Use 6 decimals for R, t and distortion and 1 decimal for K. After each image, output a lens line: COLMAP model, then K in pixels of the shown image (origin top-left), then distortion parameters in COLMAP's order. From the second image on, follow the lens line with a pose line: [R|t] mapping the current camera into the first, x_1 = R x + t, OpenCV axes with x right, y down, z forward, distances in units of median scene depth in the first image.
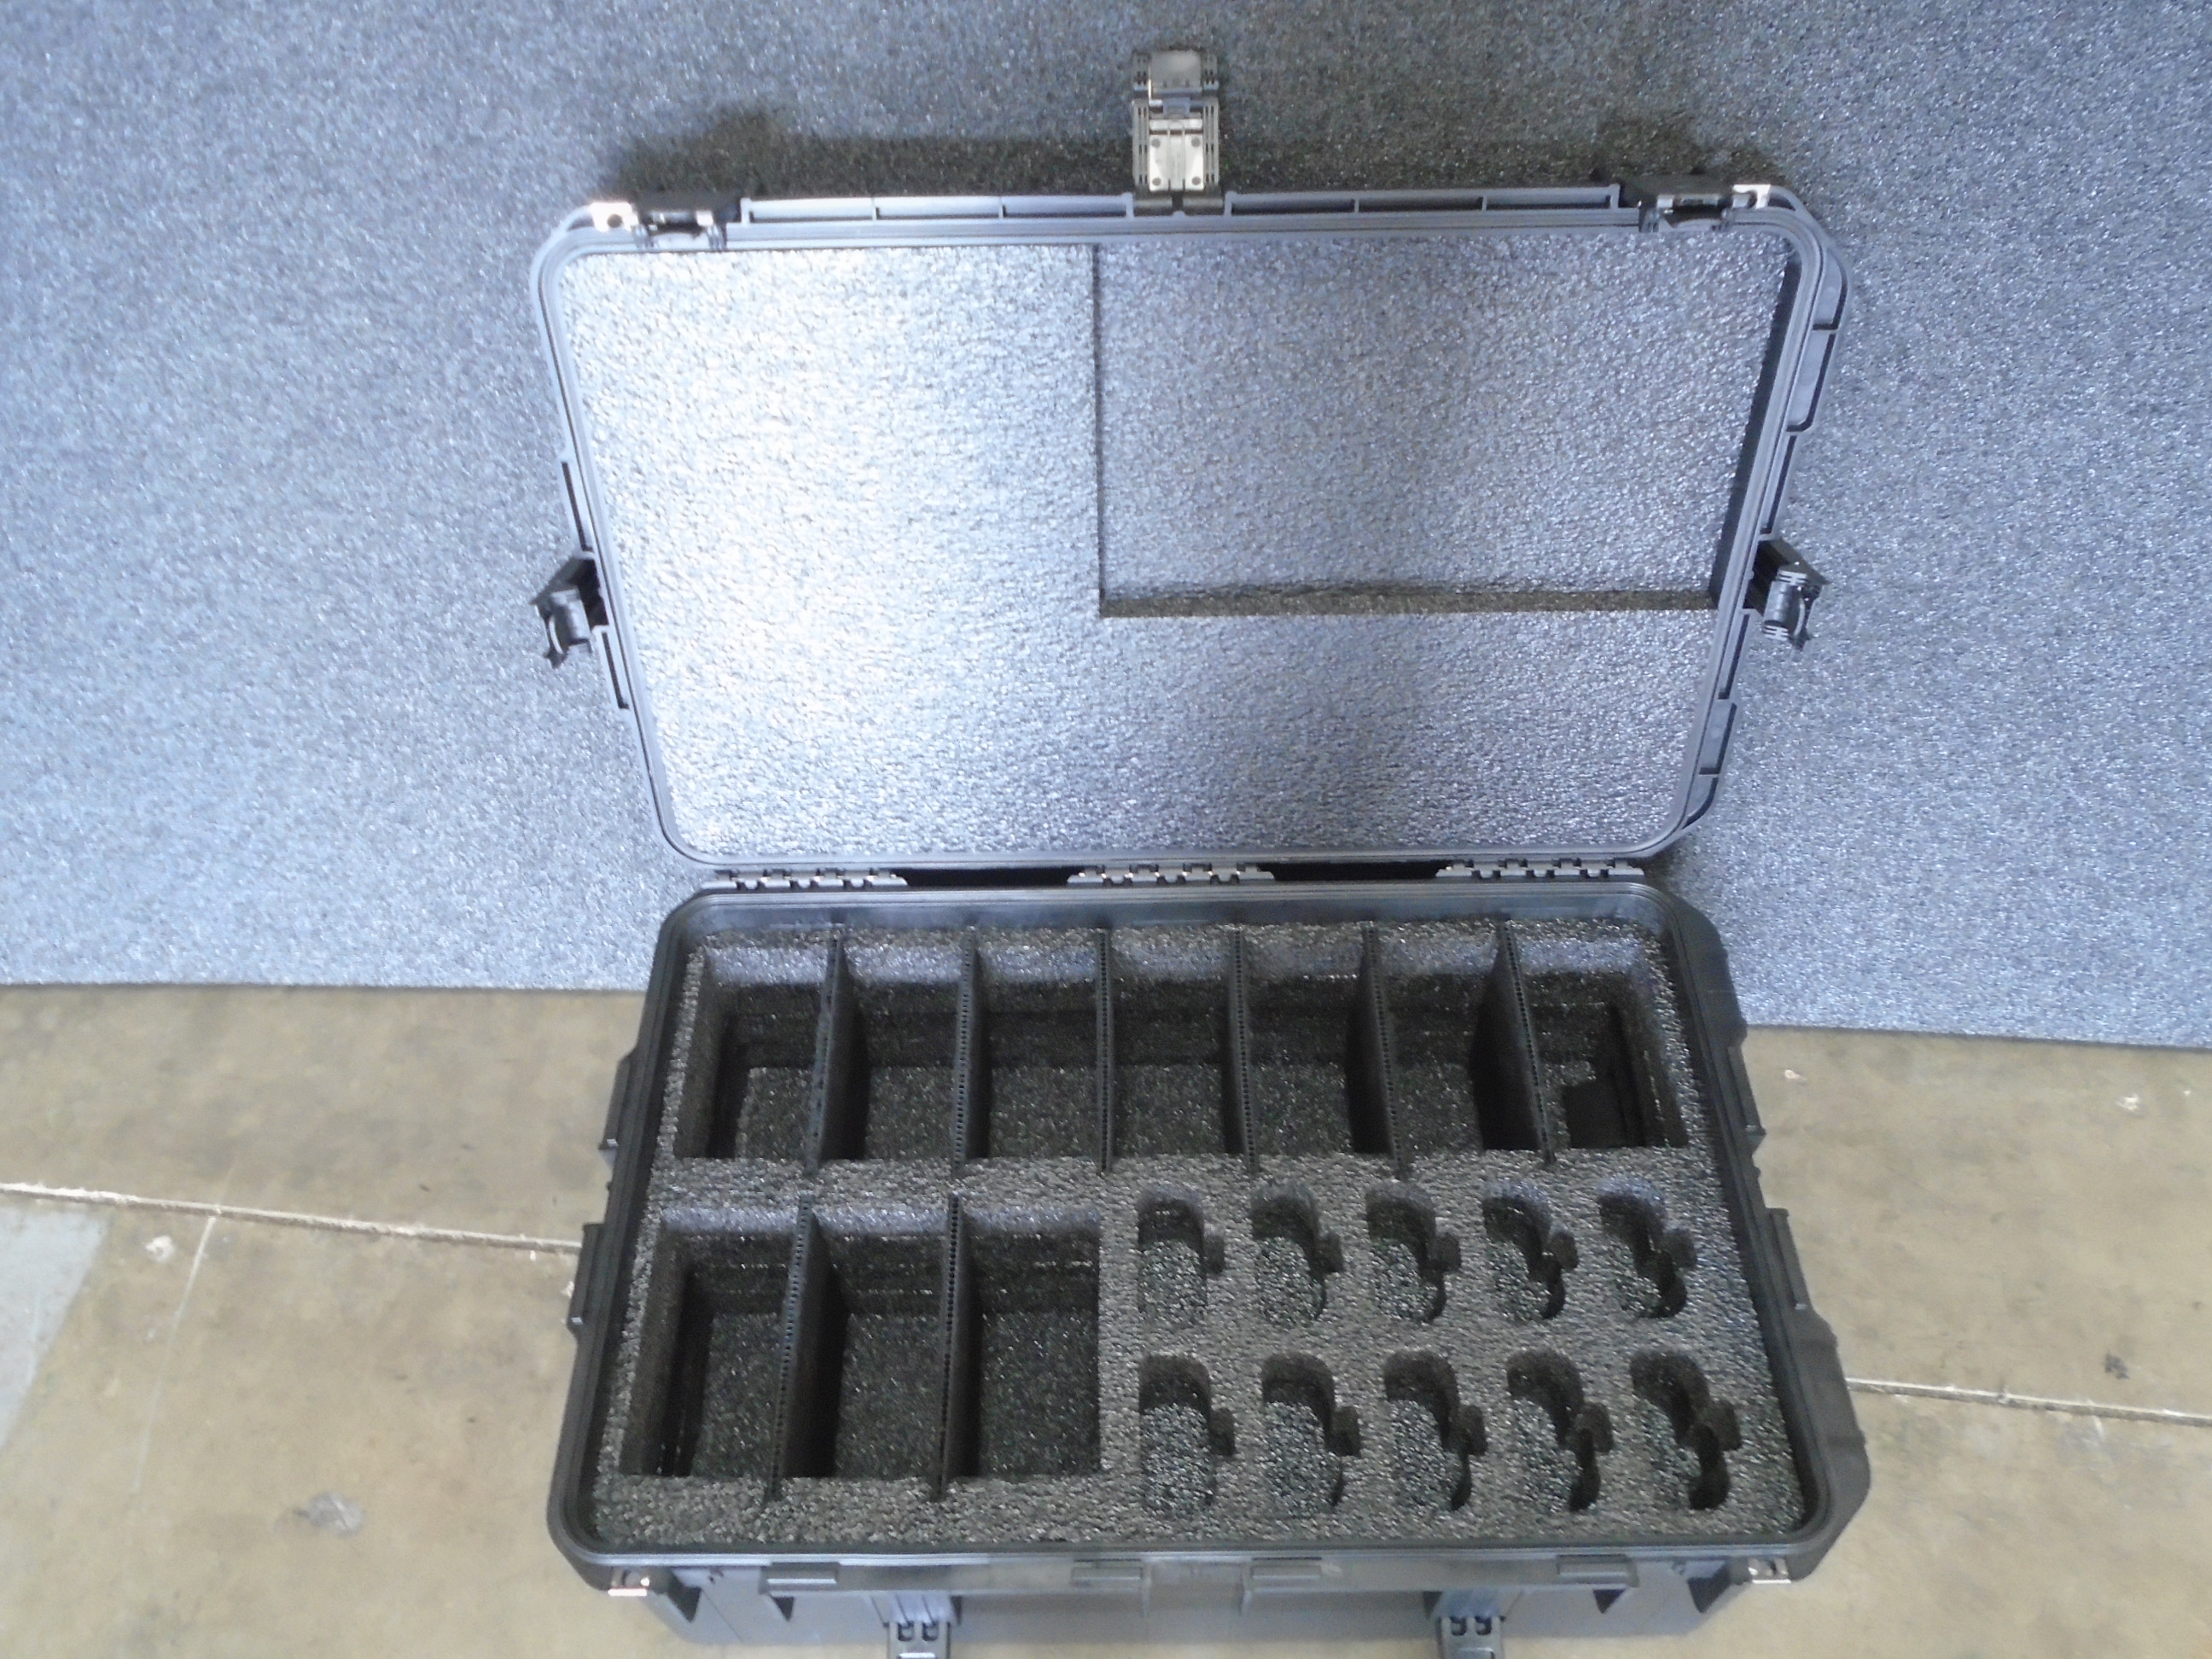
lens RADIAL K [[1710.3, 0, 1094.6], [0, 1710.3, 814.5], [0, 0, 1]] dist [-0.004618, 0.000379]
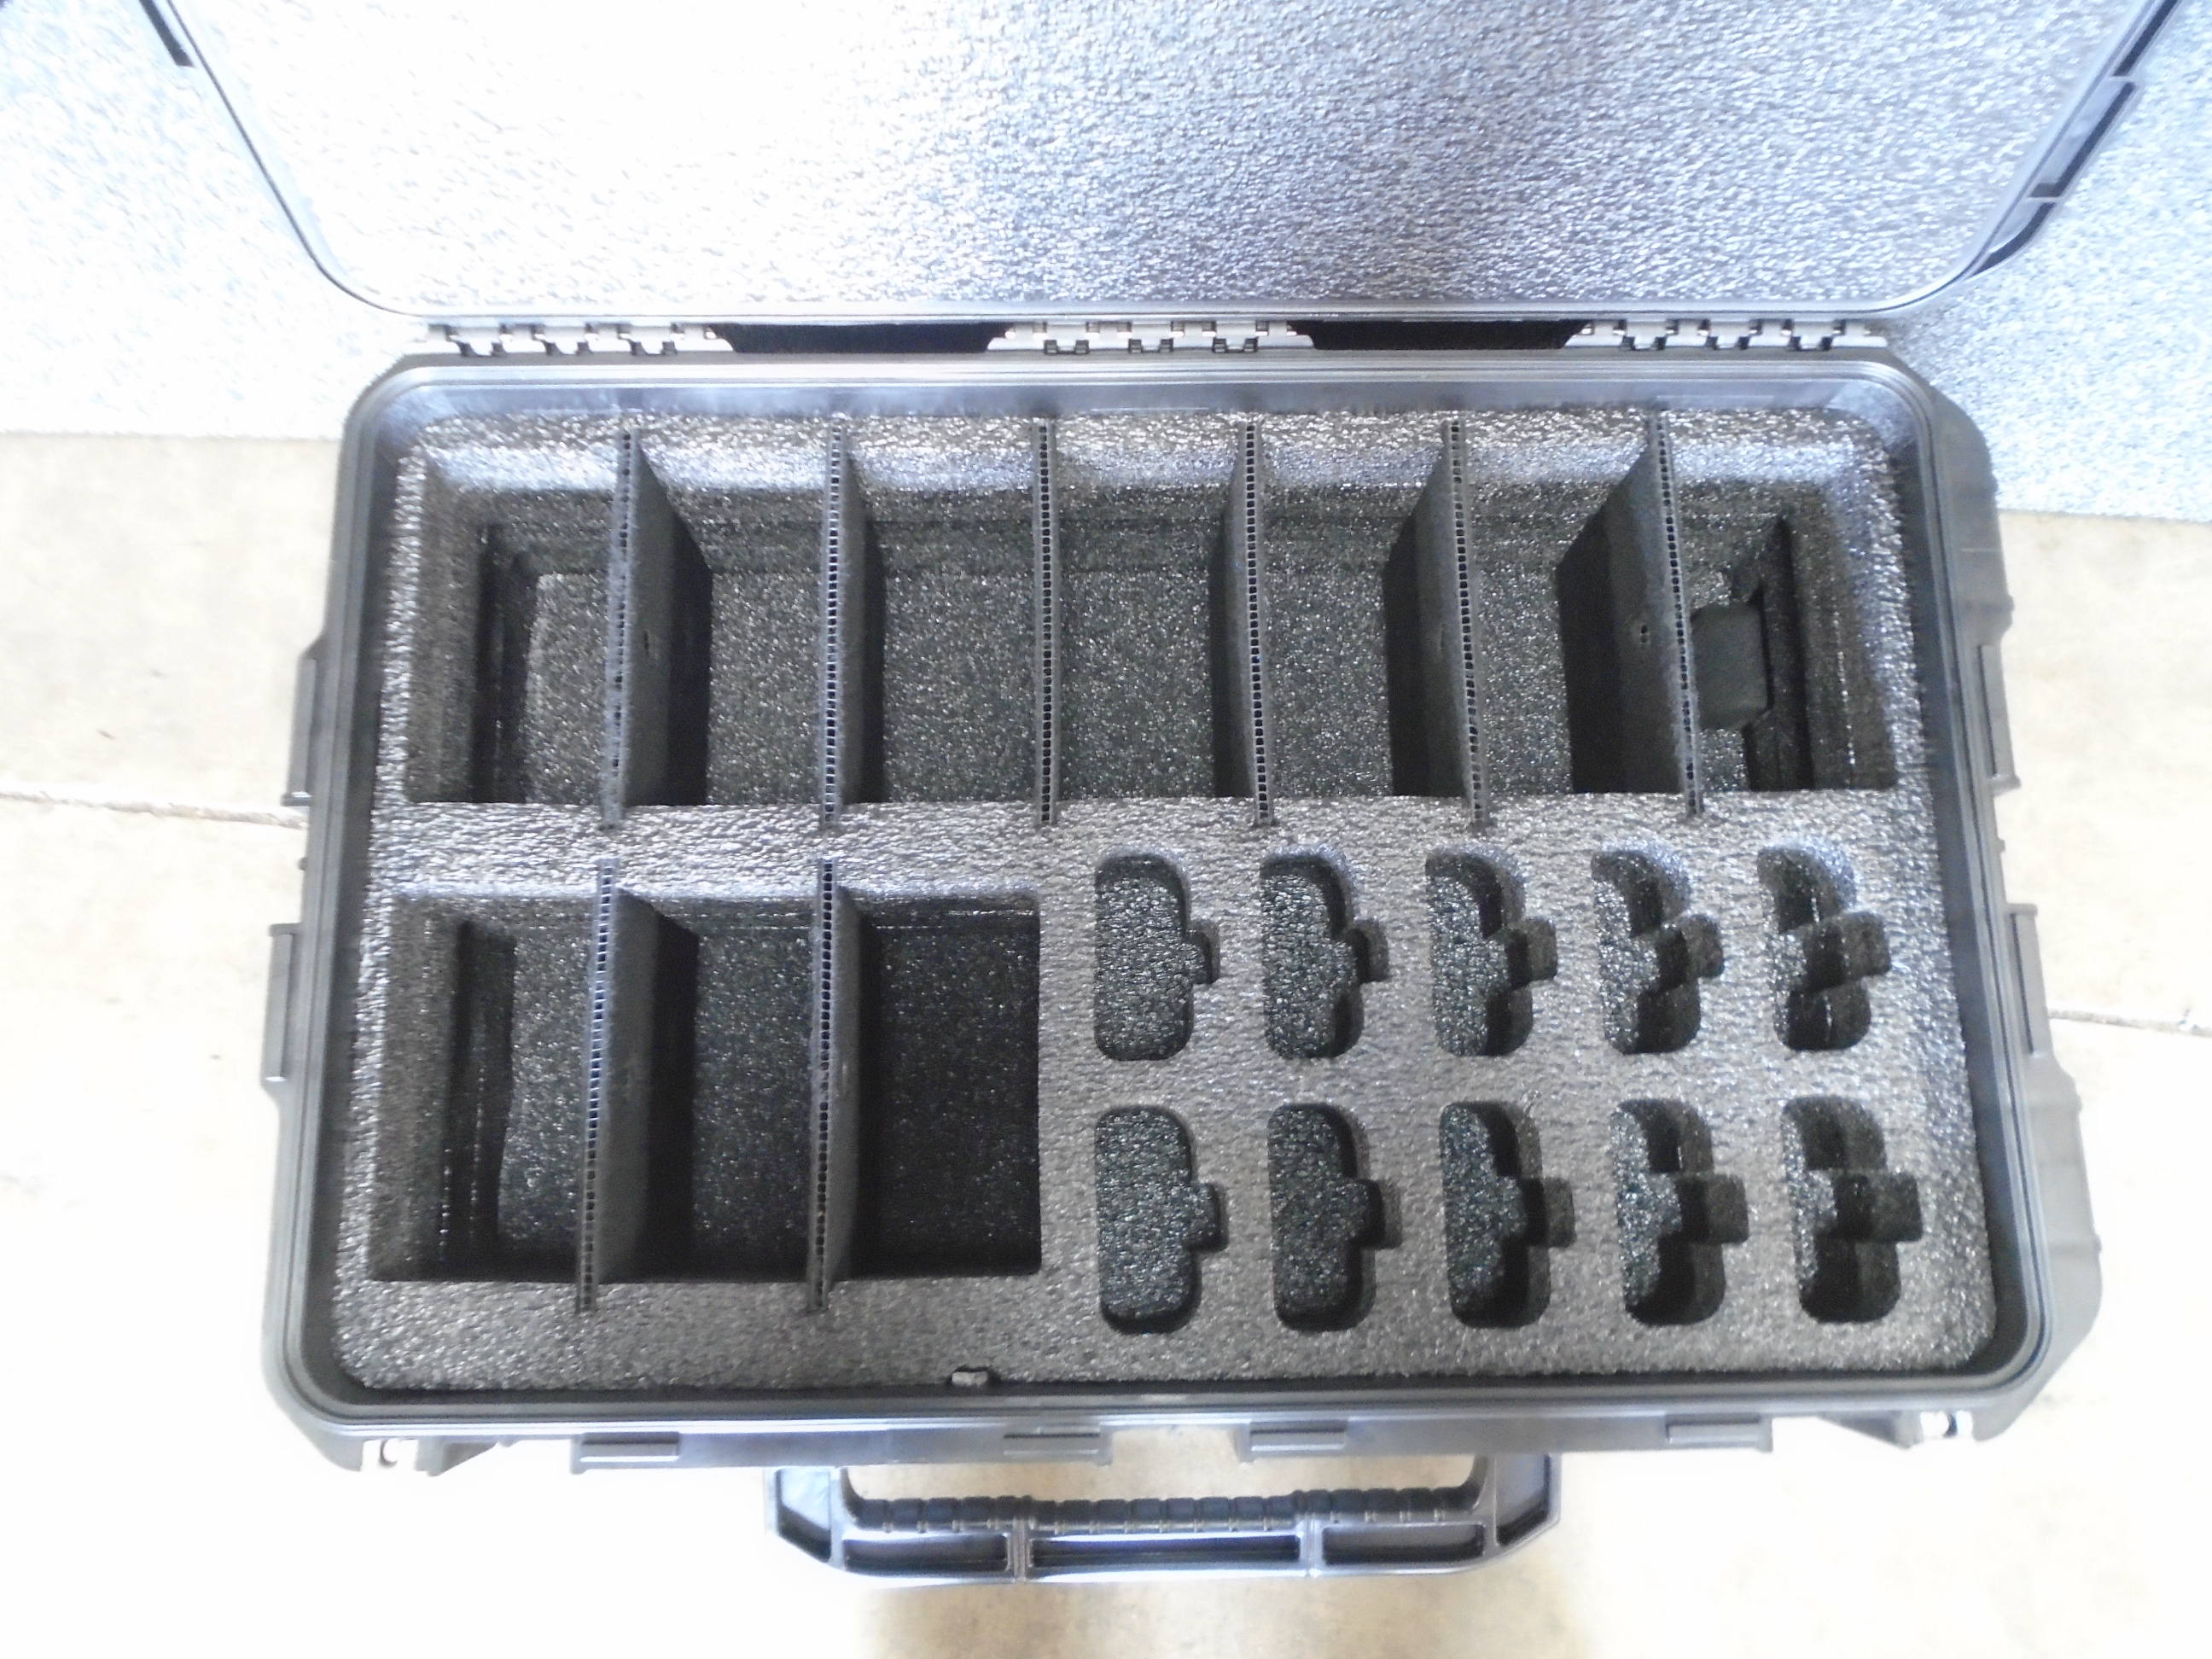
lens RADIAL K [[1710.3, 0, 1094.6], [0, 1710.3, 814.5], [0, 0, 1]] dist [-0.004618, 0.000379]
pose [[0.999276, -0.003863, 0.037849, -0.000814], [-0.013596, 0.892879, 0.450091, -0.097457], [-0.035533, -0.450279, 0.892180, 0.379114]]
